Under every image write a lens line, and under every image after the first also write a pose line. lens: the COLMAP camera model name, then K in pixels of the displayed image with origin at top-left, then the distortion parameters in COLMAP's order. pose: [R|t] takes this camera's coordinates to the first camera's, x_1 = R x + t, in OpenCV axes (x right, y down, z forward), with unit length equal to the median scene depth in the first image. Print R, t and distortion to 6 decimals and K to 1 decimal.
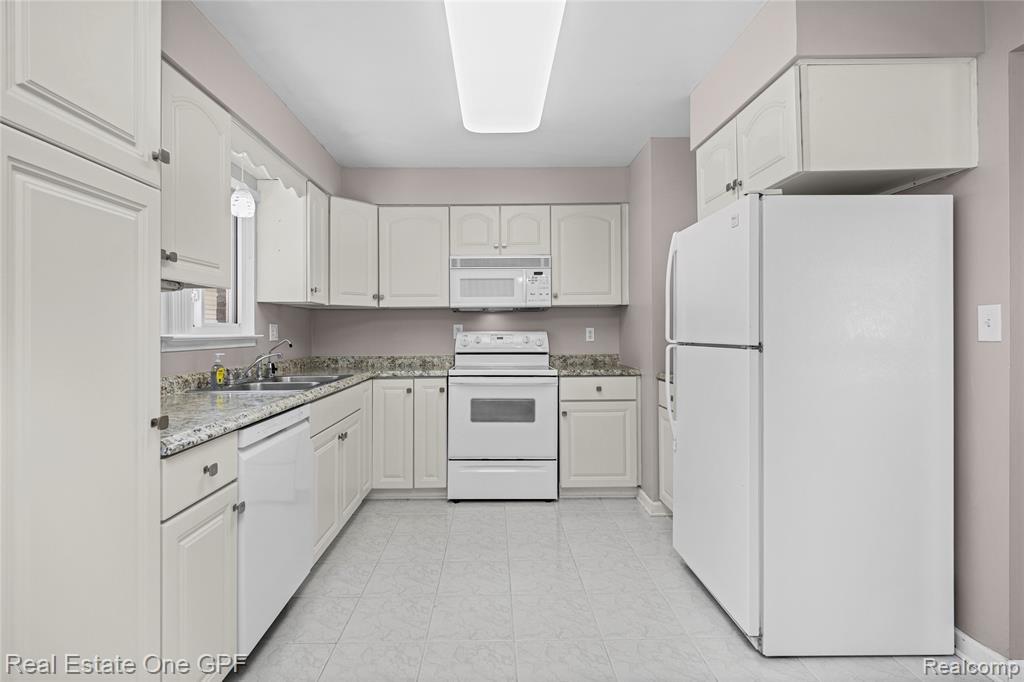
lens RADIAL K [[484.0, 0, 508.7], [0, 484.0, 333.1], [0, 0, 1]] dist [-0.001704, -0.001328]
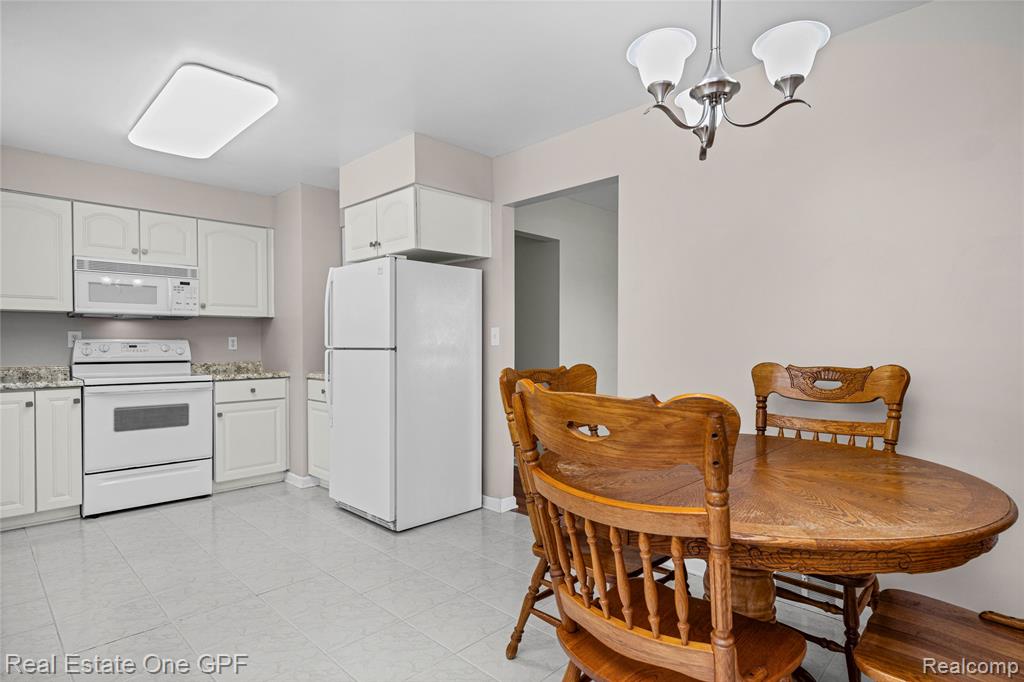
lens RADIAL K [[531.2, 0, 512.0], [0, 531.2, 341.0], [0, 0, 1]] dist [0.000738, 0.000181]
pose [[0.704409, 0.009311, 0.709733, -0.272476], [-0.001683, 0.999933, -0.011447, 0.011896], [-0.709792, 0.006869, 0.704377, -0.317054]]
